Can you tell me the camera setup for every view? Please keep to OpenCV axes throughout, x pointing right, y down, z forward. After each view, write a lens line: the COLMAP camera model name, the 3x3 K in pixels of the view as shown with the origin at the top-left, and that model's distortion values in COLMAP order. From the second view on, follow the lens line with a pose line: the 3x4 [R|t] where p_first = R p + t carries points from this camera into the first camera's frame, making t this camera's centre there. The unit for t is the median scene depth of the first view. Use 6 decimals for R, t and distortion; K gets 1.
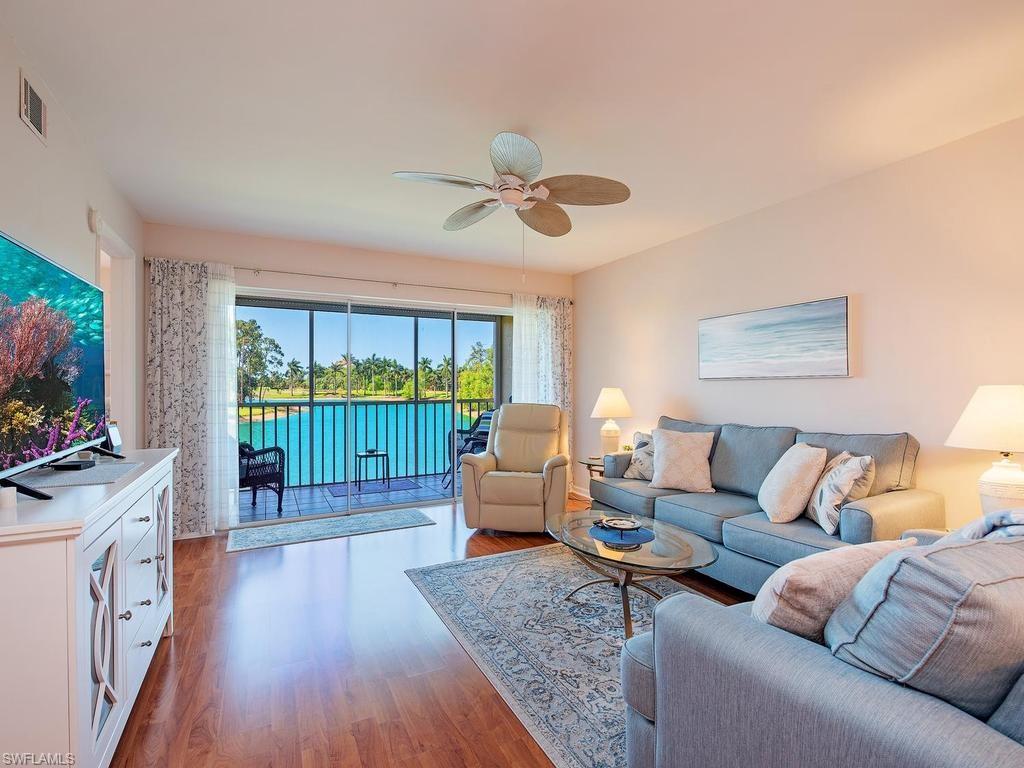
lens RADIAL K [[482.0, 0, 512.0], [0, 482.0, 384.0], [0, 0, 1]] dist [-0.002324, -0.000320]
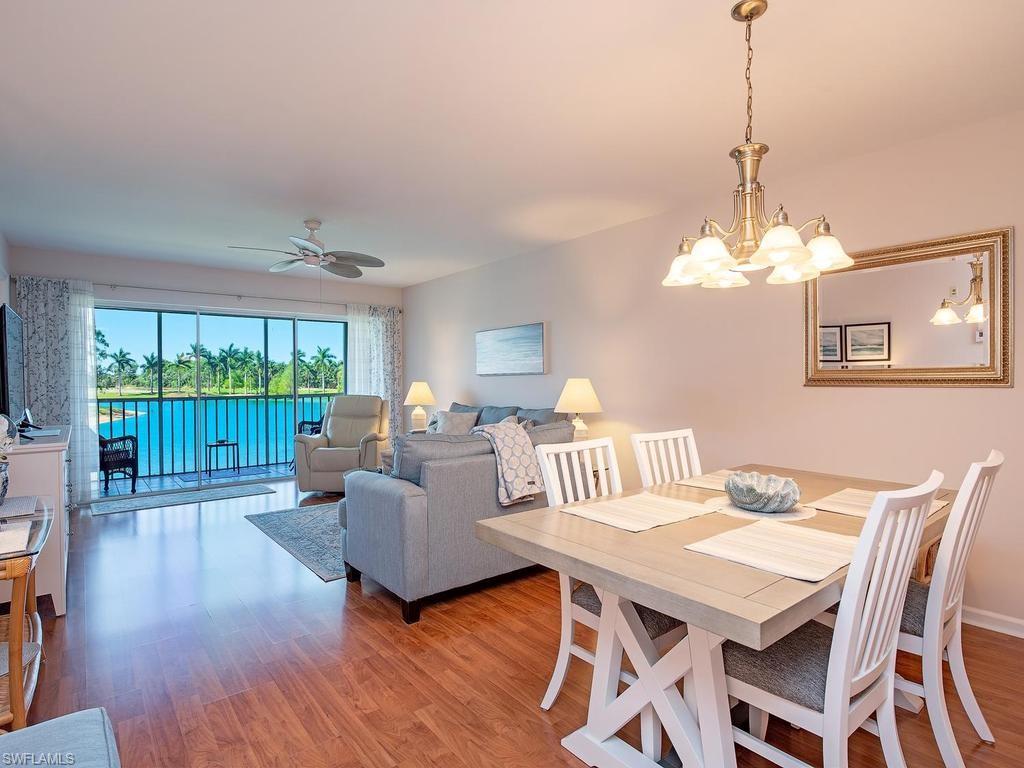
lens RADIAL K [[544.2, 0, 512.0], [0, 544.2, 384.0], [0, 0, 1]] dist [0.000014, -0.001249]
pose [[0.980704, -0.007737, 0.195344, 0.153395], [0.005916, 0.999933, 0.009902, 0.000389], [-0.195408, -0.008556, 0.980685, -0.454745]]
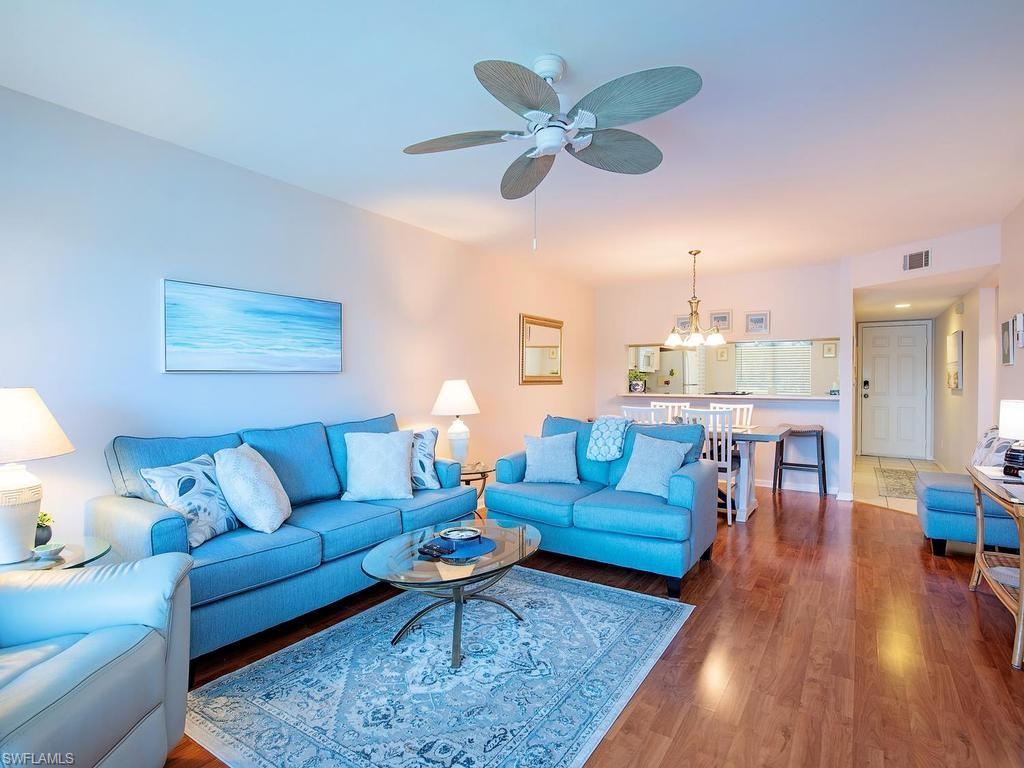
lens RADIAL K [[544.2, 0, 512.0], [0, 544.2, 384.0], [0, 0, 1]] dist [0.000014, -0.001249]
pose [[-0.502065, -0.004983, 0.864816, -0.397088], [0.001117, 0.999979, 0.006411, 0.002050], [-0.864829, 0.004185, -0.502049, 0.813371]]
